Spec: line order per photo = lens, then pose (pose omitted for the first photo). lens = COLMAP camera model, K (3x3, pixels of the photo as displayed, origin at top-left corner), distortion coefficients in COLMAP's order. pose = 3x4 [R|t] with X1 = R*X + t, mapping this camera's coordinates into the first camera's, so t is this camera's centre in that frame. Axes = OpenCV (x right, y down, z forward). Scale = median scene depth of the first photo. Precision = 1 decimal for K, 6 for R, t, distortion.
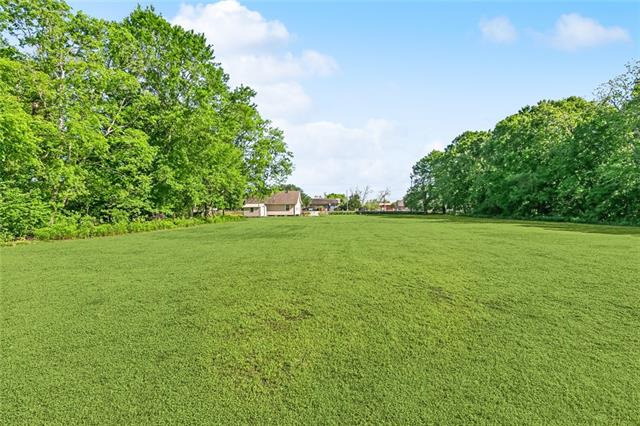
lens RADIAL K [[288.7, 0, 321.3], [0, 288.7, 209.7], [0, 0, 1]] dist [0.002202, 0.000222]
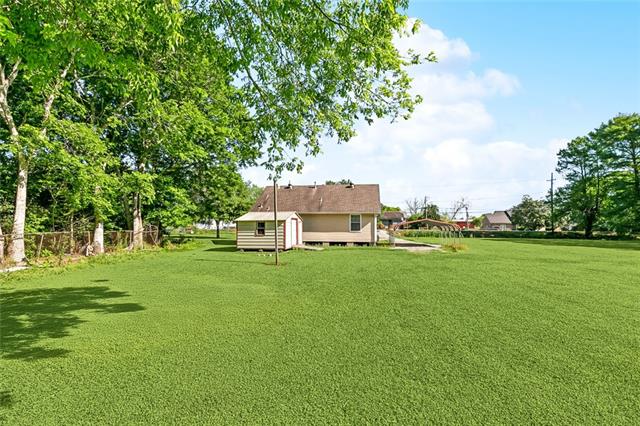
lens RADIAL K [[288.7, 0, 321.7], [0, 288.7, 215.7], [0, 0, 1]] dist [0.002202, 0.000222]
pose [[0.994163, 0.001724, -0.107873, -0.122301], [-0.005817, 0.999275, -0.037636, -0.002189], [0.107730, 0.038044, 0.993452, 0.618976]]
